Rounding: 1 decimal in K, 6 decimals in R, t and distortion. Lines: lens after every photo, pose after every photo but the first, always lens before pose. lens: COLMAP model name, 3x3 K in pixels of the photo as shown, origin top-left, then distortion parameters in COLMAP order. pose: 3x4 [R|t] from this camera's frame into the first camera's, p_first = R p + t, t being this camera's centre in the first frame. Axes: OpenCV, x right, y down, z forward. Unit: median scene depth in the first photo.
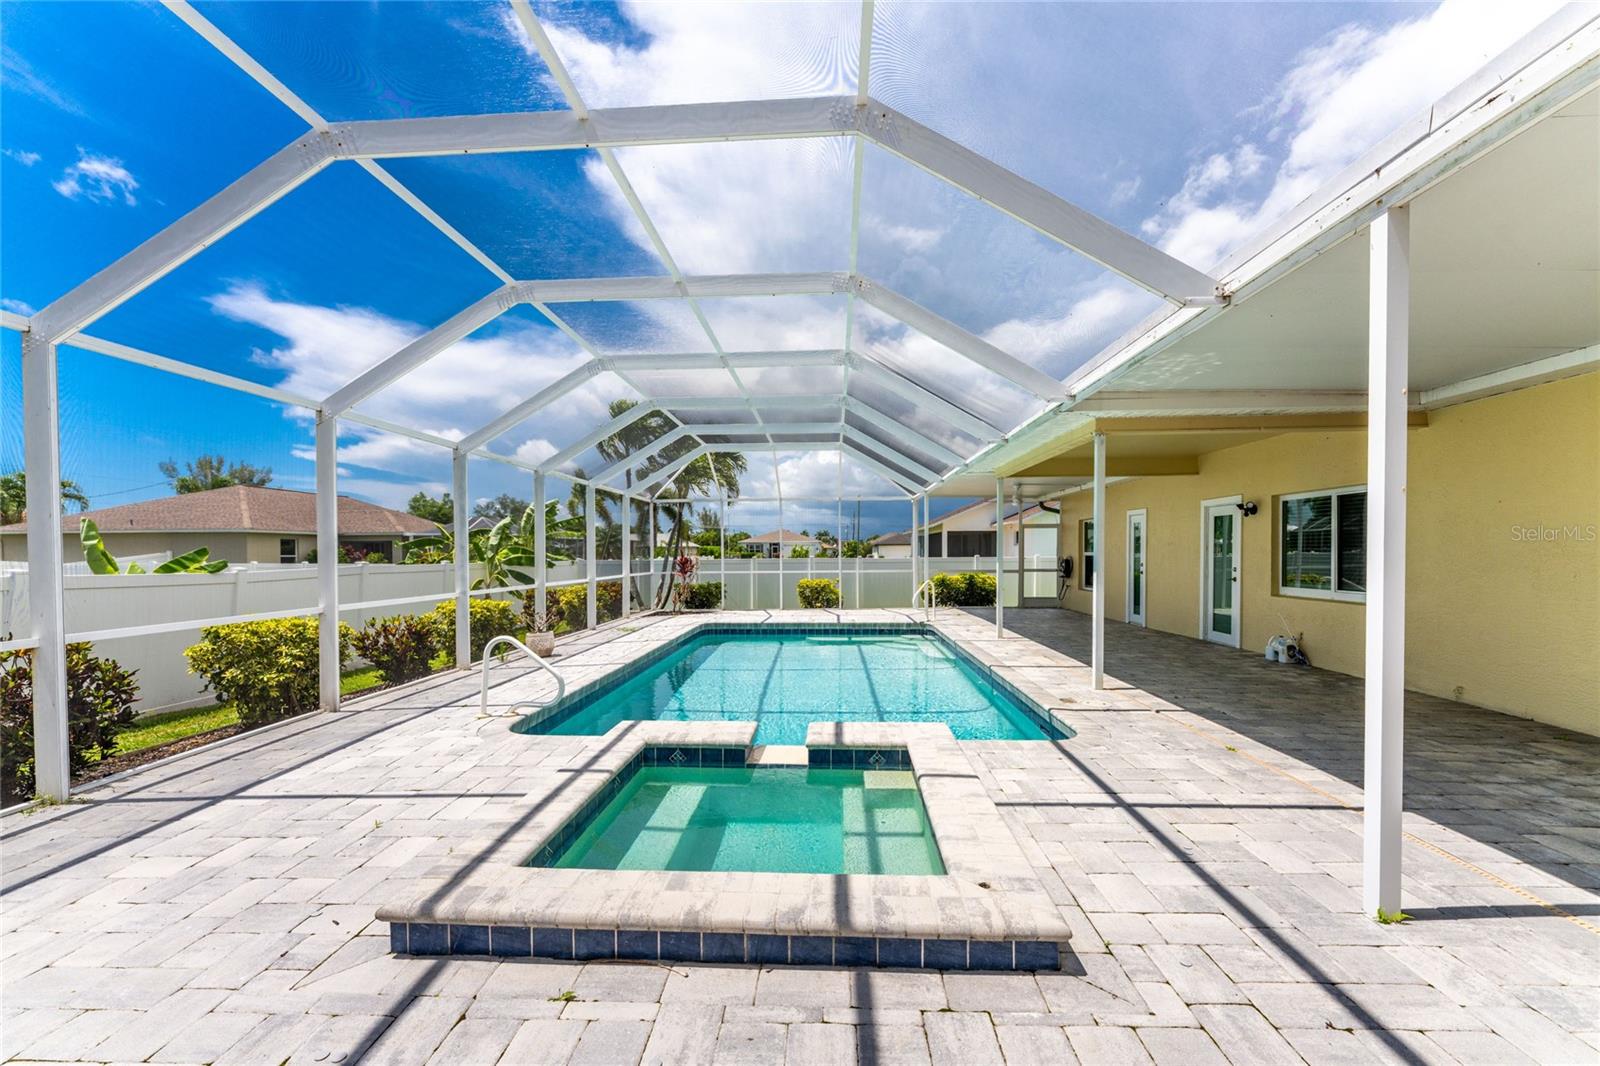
lens RADIAL K [[648.0, 0, 801.4], [0, 648.0, 563.4], [0, 0, 1]] dist [0.001108, 0.000048]
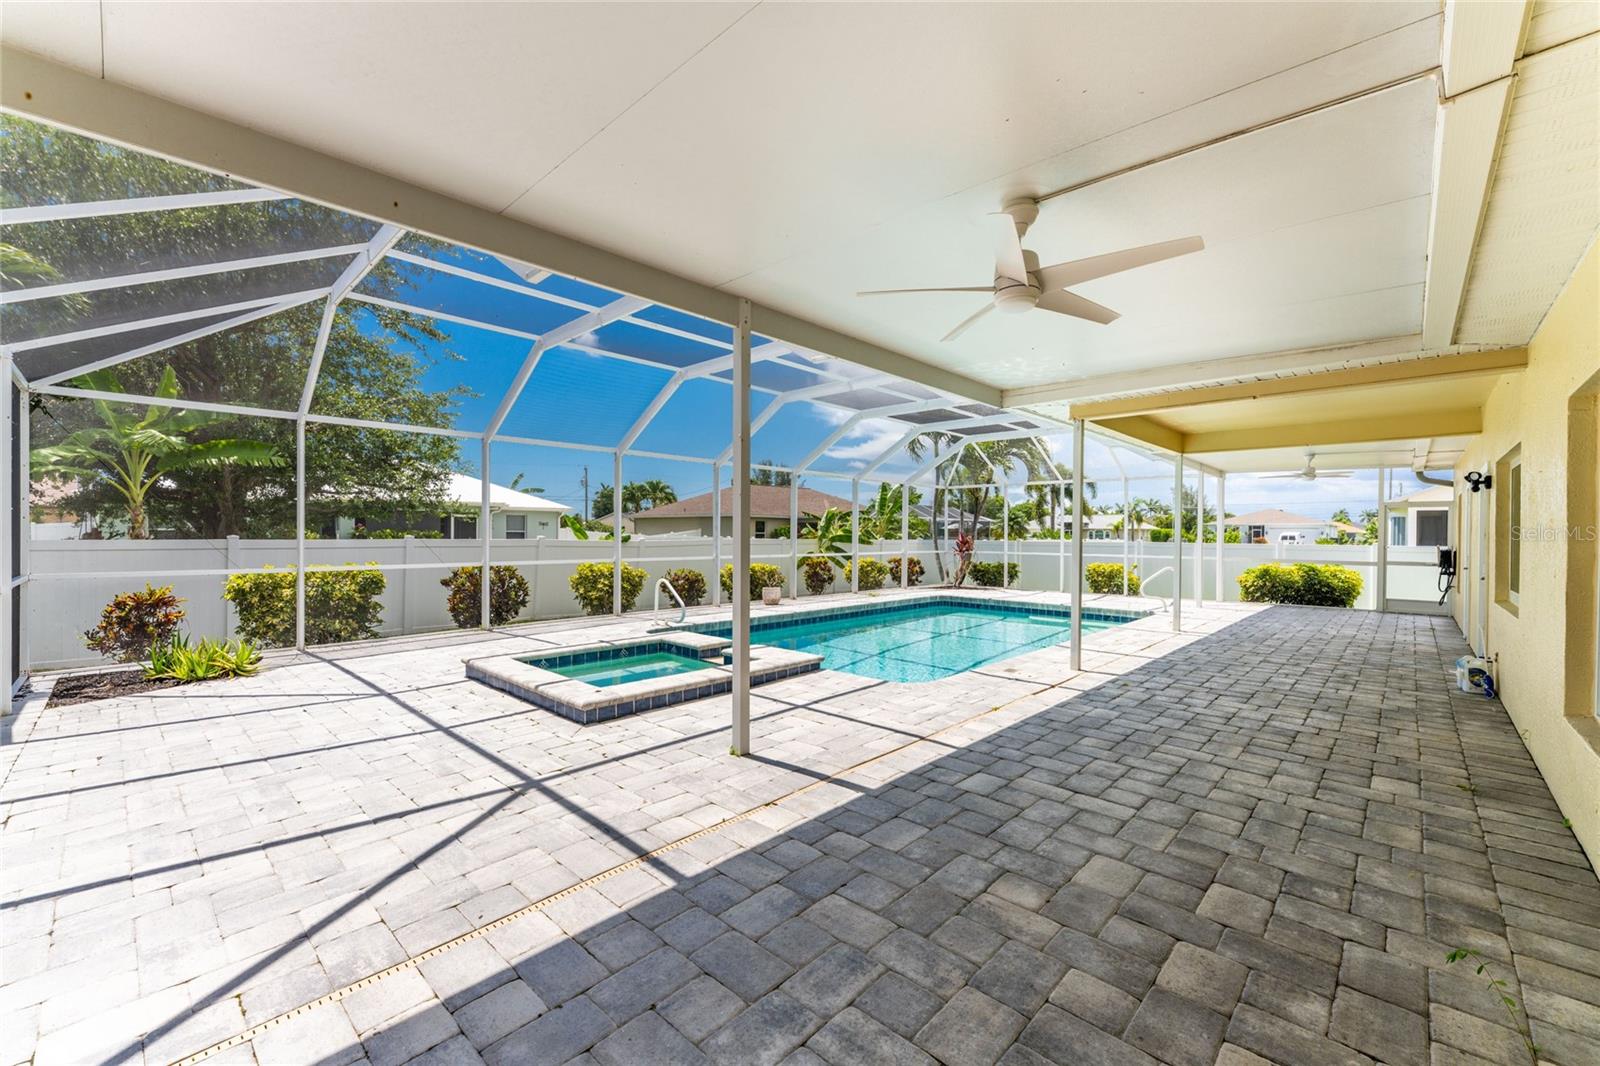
lens RADIAL K [[644.5, 0, 800.3], [0, 644.5, 489.3], [0, 0, 1]] dist [0.013003, -0.000152]
pose [[0.763123, -0.032131, -0.645454, 0.609865], [-0.023352, 0.996740, -0.077228, -0.000122], [0.645831, 0.074007, 0.759885, -0.057185]]
